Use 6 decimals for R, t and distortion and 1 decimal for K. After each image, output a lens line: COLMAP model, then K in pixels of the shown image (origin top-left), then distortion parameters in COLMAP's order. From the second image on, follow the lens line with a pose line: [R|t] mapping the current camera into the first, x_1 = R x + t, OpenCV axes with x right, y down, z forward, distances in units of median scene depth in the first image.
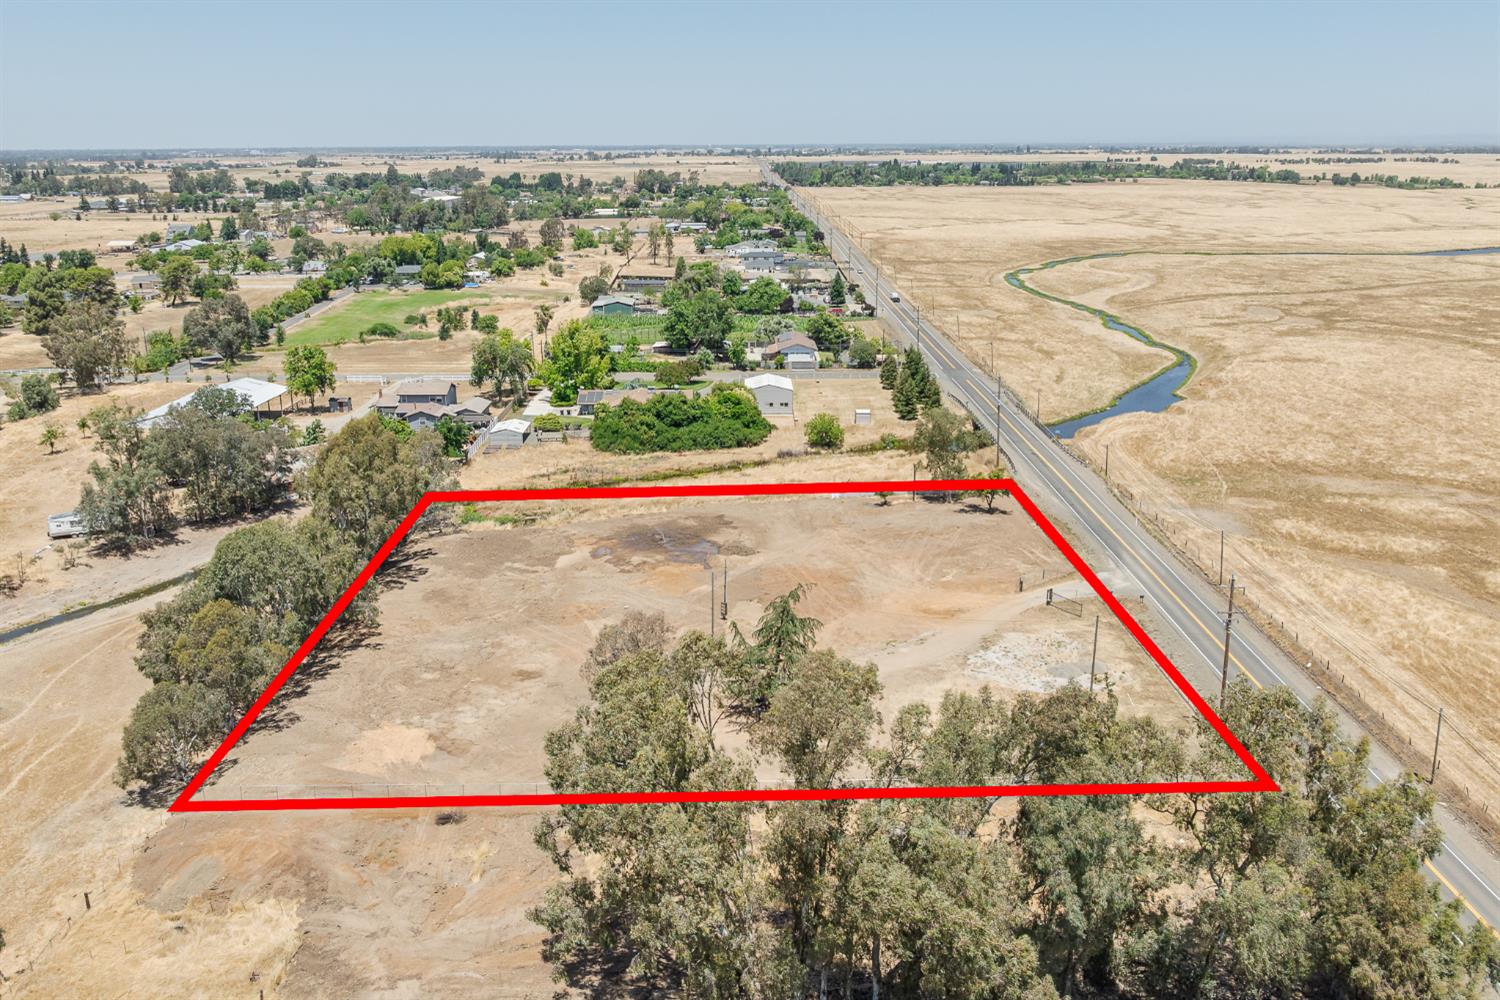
lens RADIAL K [[1266.0, 0, 750.0], [0, 1266.0, 500.0], [0, 0, 1]] dist [0.002543, -0.059852]
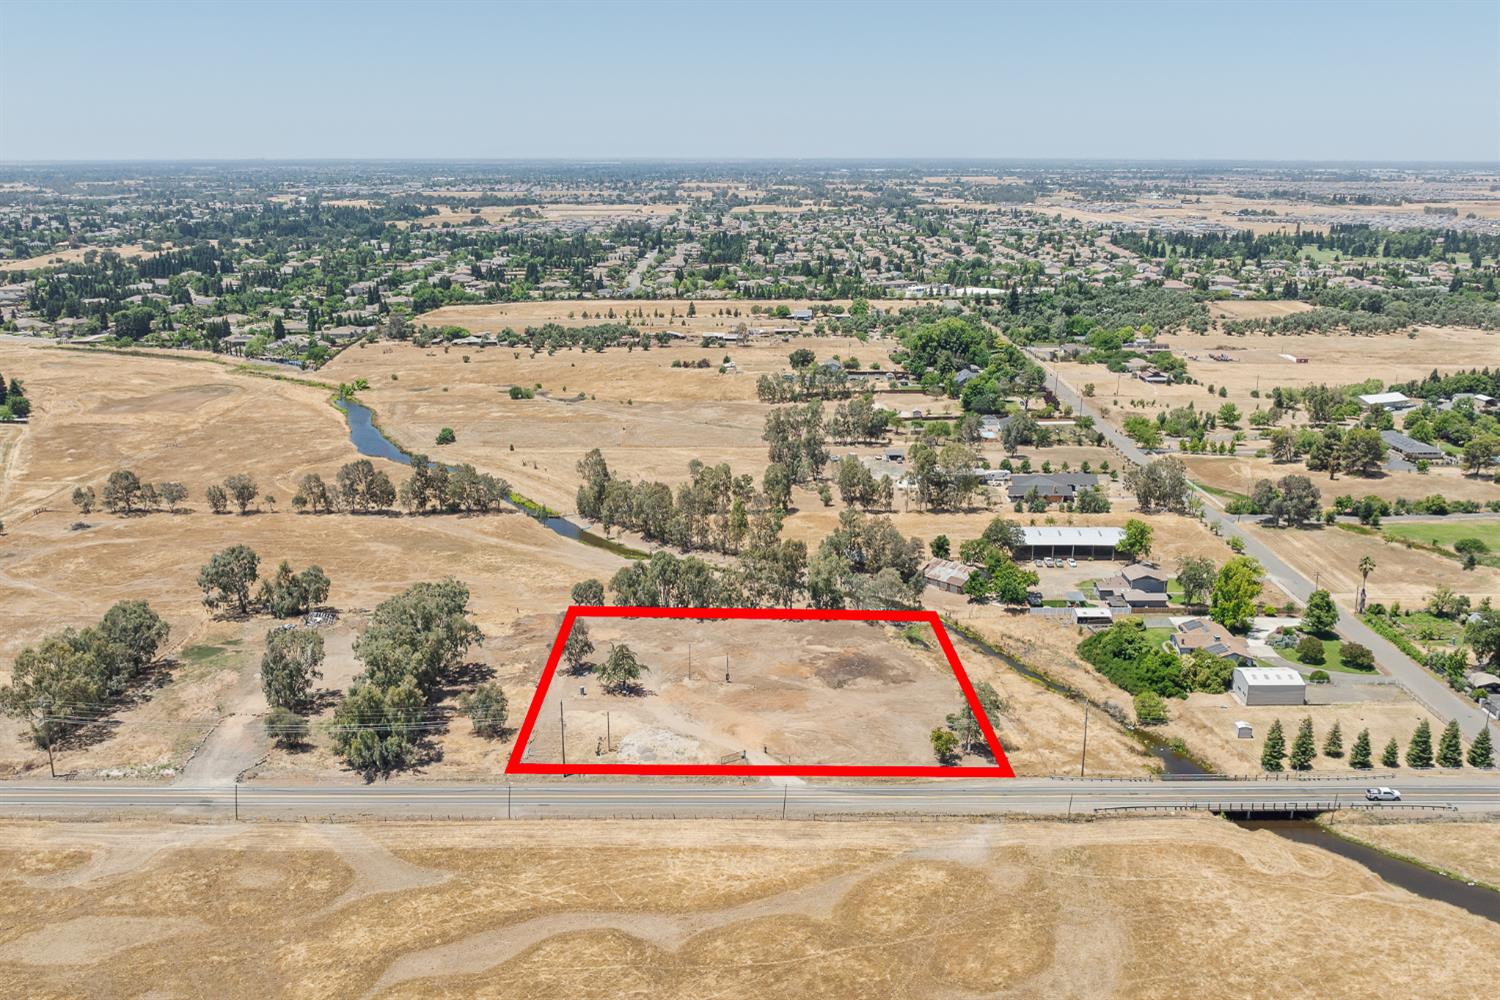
lens RADIAL K [[1266.0, 0, 750.0], [0, 1266.0, 500.0], [0, 0, 1]] dist [0.002543, -0.059852]
pose [[-0.006390, 0.264816, -0.964278, 1.017448], [-0.270442, 0.927905, 0.256619, -0.386204], [0.962715, 0.262421, 0.065689, 0.460929]]
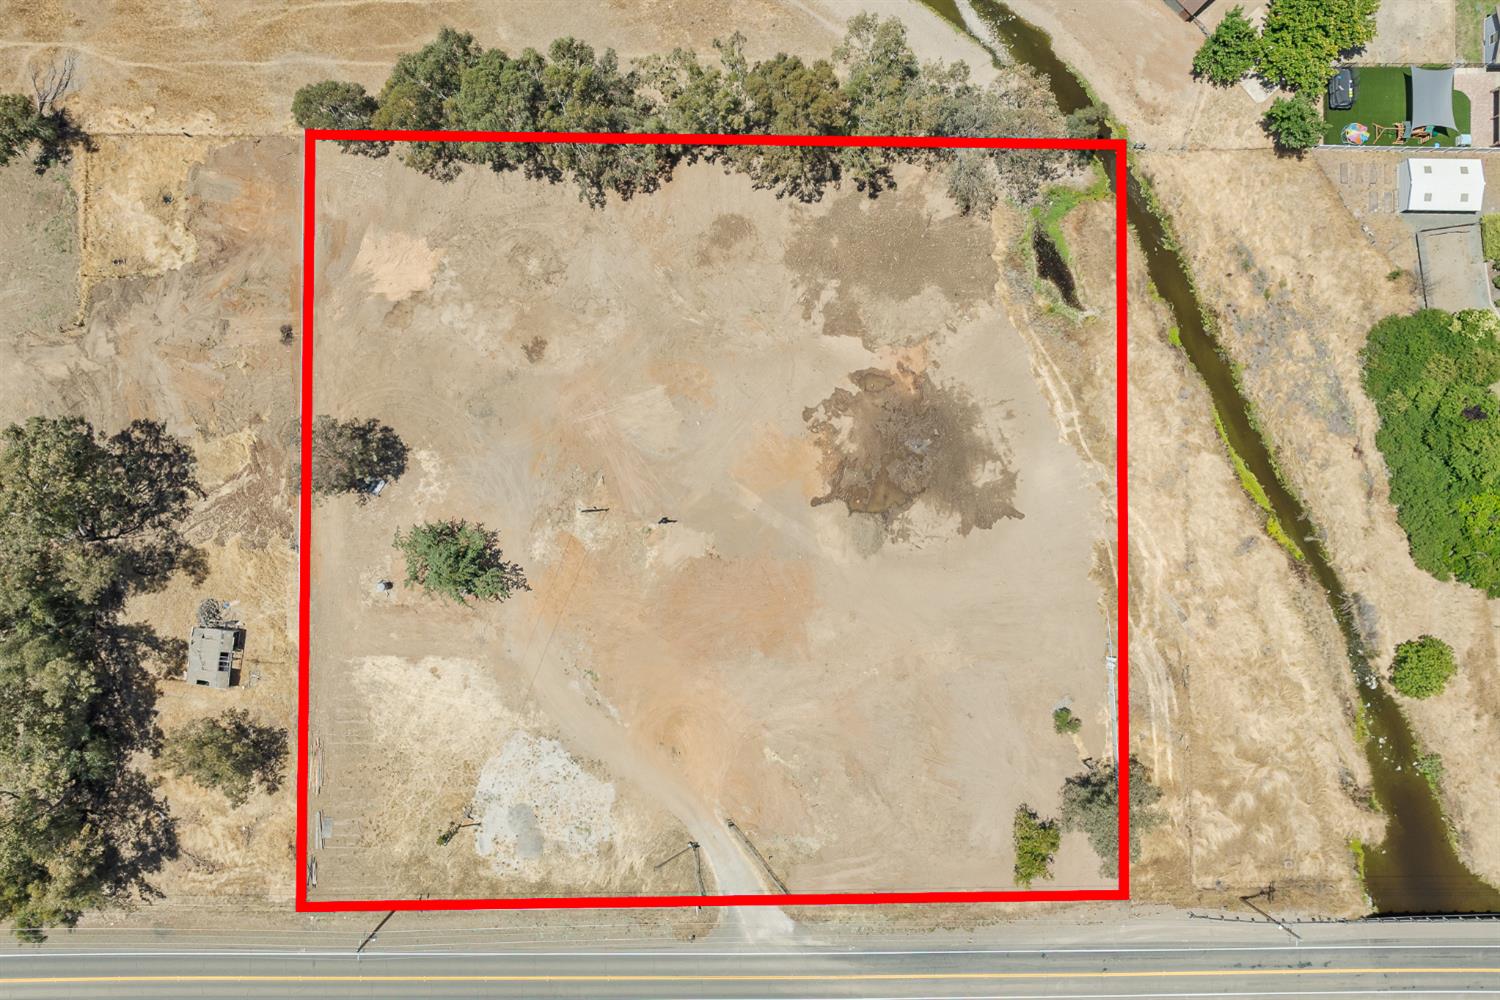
lens RADIAL K [[1266.0, 0, 750.0], [0, 1266.0, 500.0], [0, 0, 1]] dist [0.002543, -0.059852]
pose [[-0.012576, 0.999821, -0.014148, -0.013067], [-0.294888, 0.009811, 0.955481, -0.509400], [0.955449, 0.016188, 0.294712, 0.425801]]
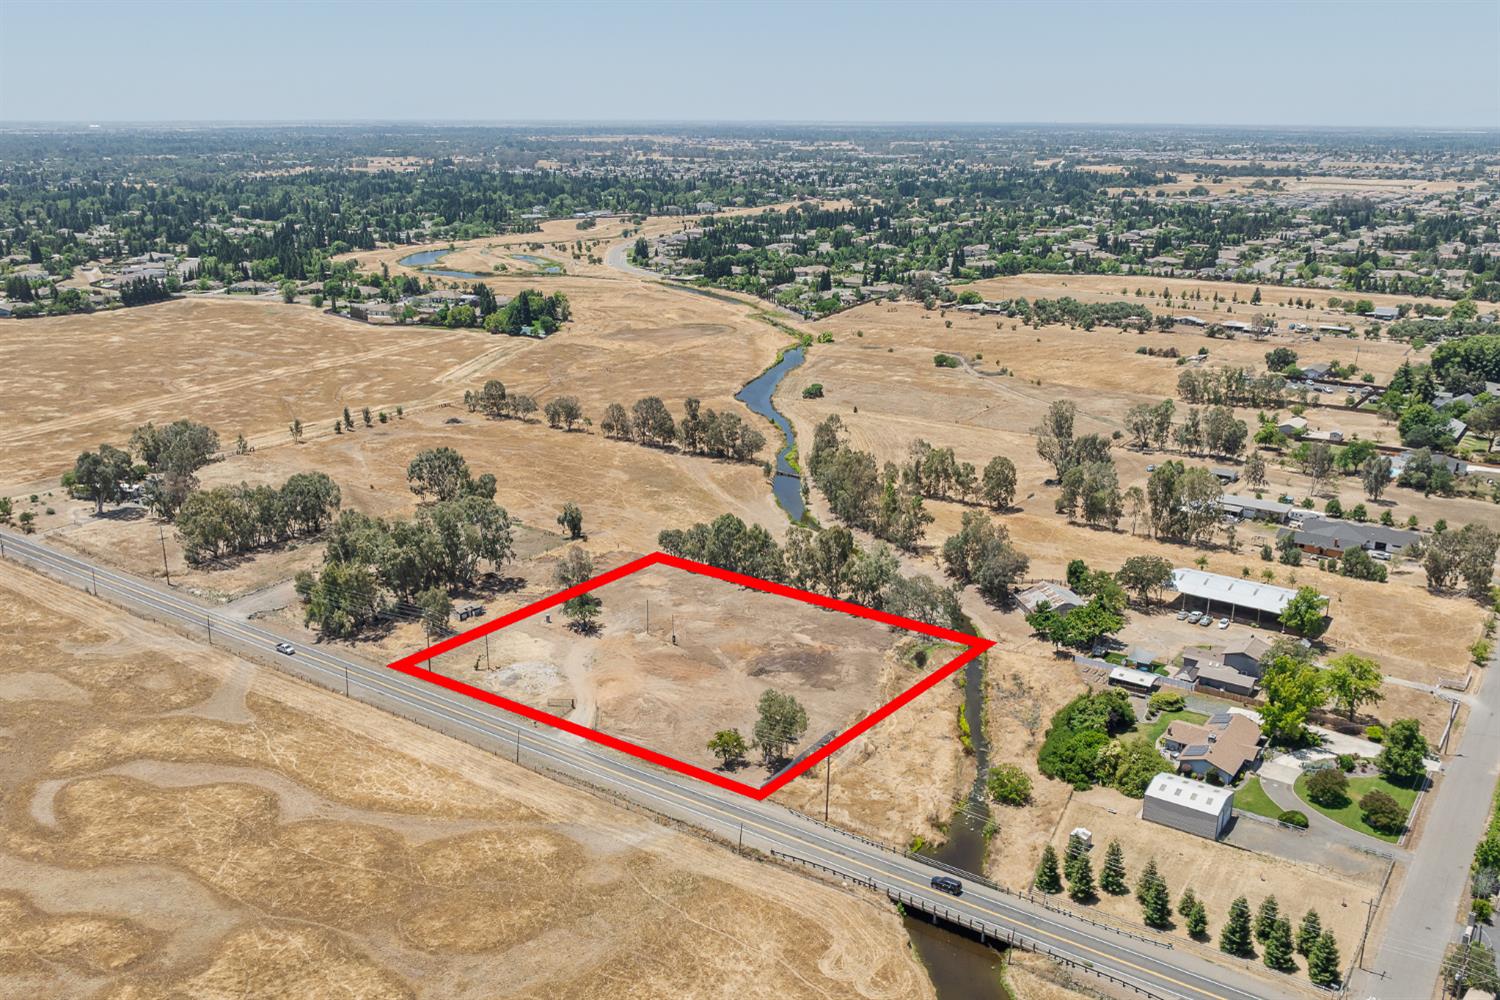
lens RADIAL K [[1284.6, 0, 750.0], [0, 1284.6, 500.0], [0, 0, 1]] dist [0.003562, -0.069598]
pose [[-0.584358, 0.230956, -0.777936, 0.805510], [-0.222373, 0.876376, 0.427219, -0.560975], [0.780433, 0.422641, -0.460759, 1.080018]]
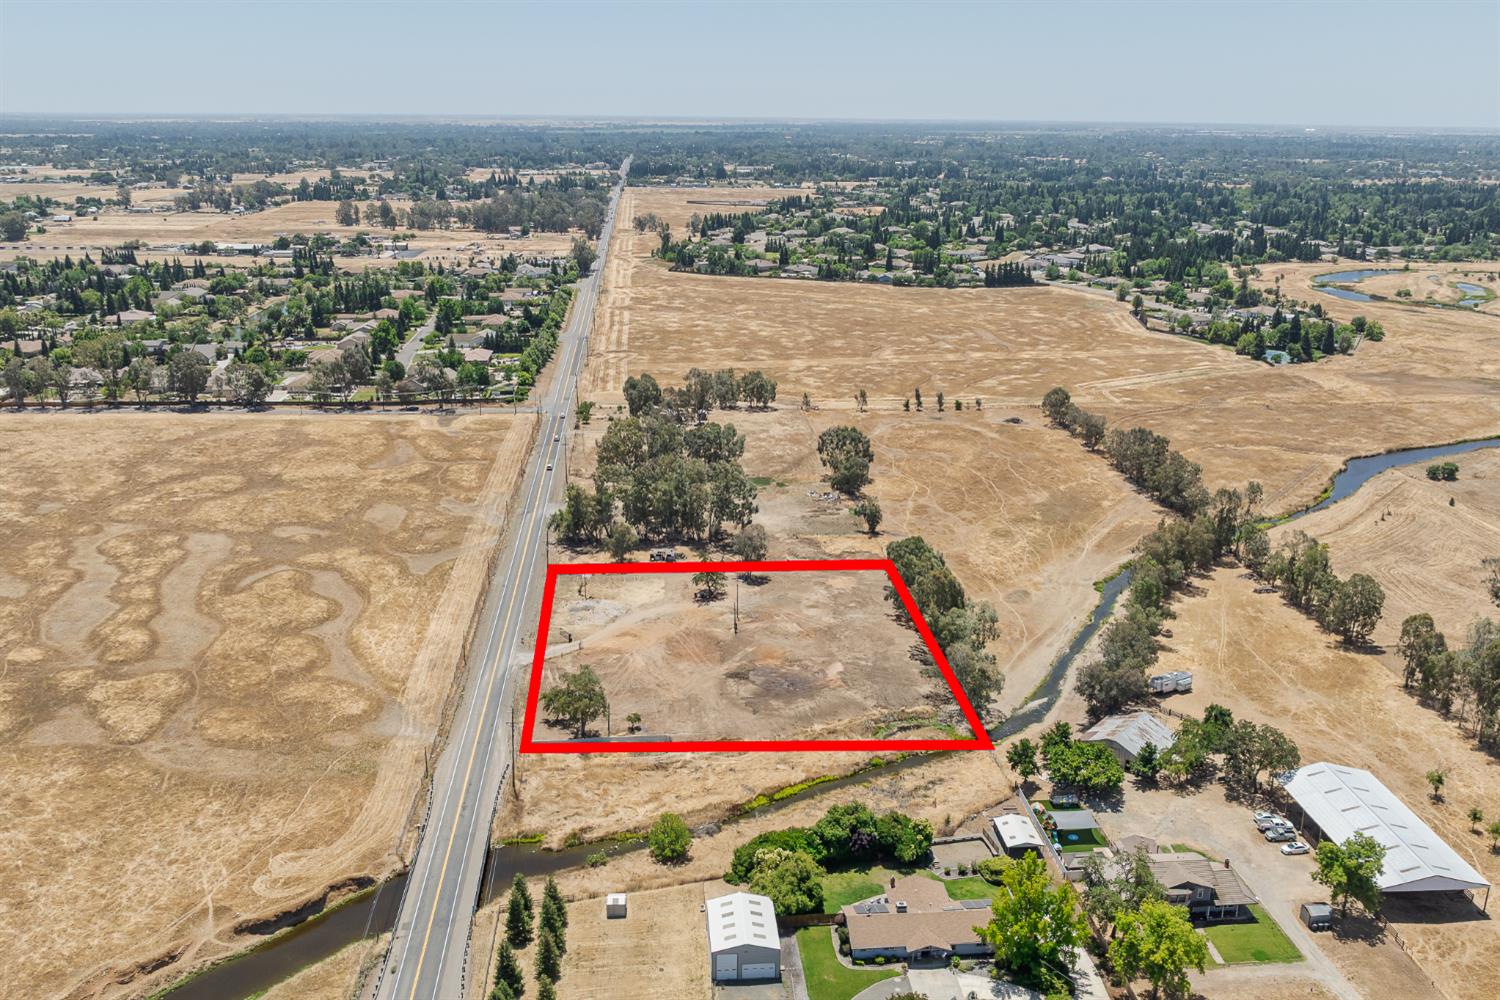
lens RADIAL K [[1284.6, 0, 750.0], [0, 1284.6, 500.0], [0, 0, 1]] dist [0.003562, -0.069598]
pose [[-0.997183, 0.013903, -0.073710, 0.059487], [-0.027754, 0.844546, 0.534763, -0.666994], [0.069686, 0.535303, -0.841781, 1.469107]]
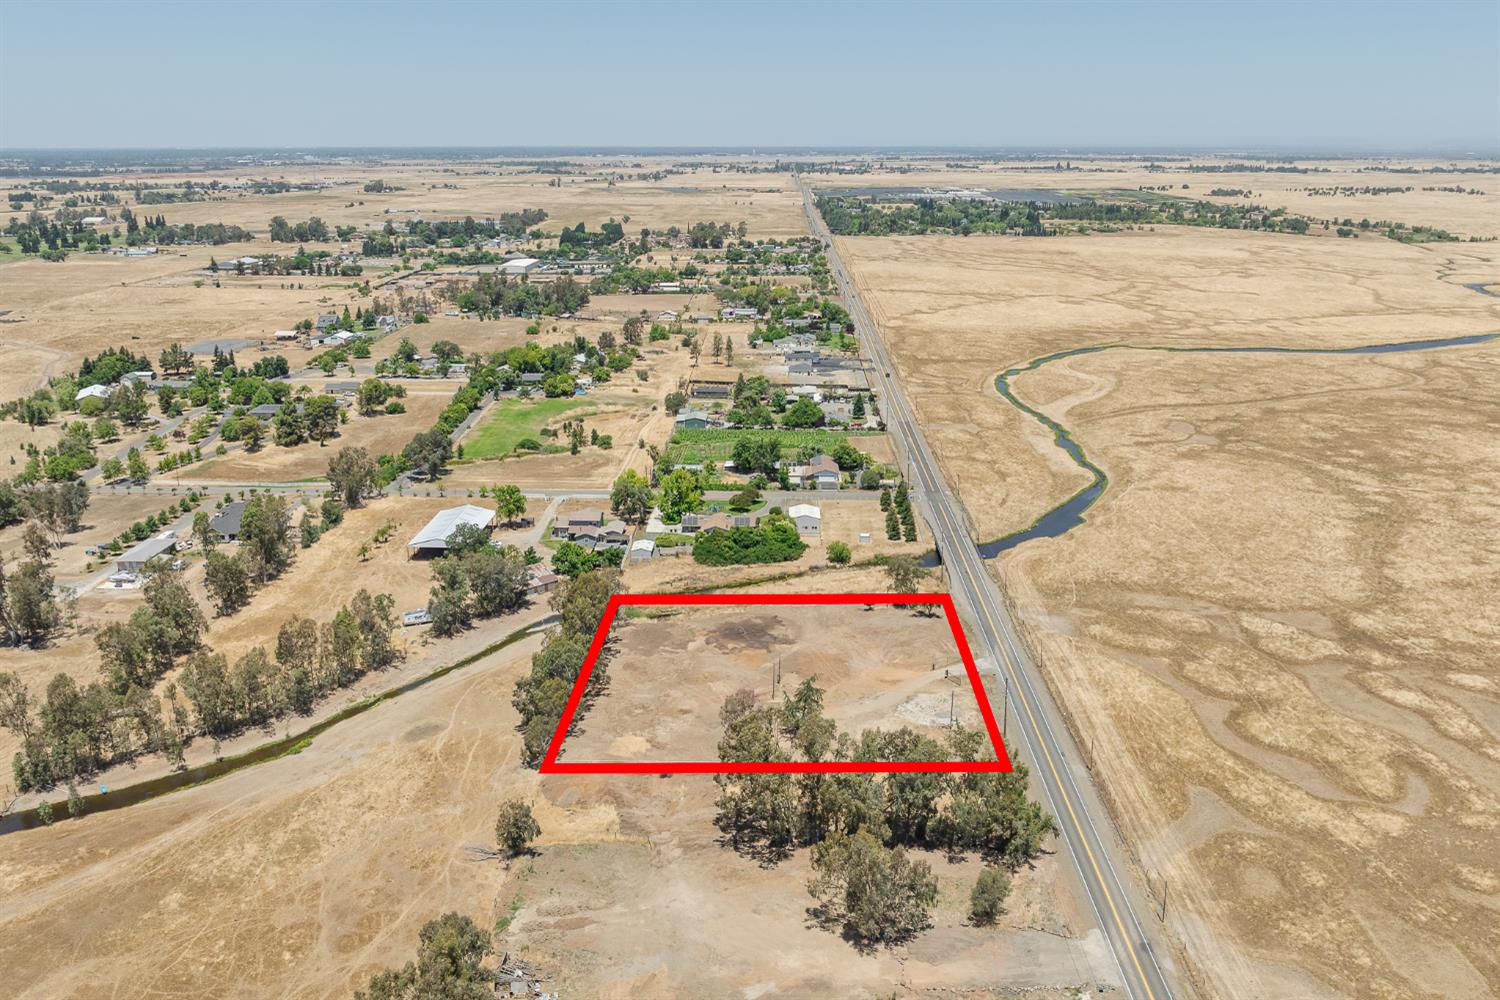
lens RADIAL K [[1284.6, 0, 750.0], [0, 1284.6, 500.0], [0, 0, 1]] dist [0.003562, -0.069598]
pose [[0.999448, 0.014308, -0.029987, -0.005099], [-0.014276, 0.999897, 0.001286, -0.107578], [0.030002, -0.000857, 0.999549, -0.557981]]
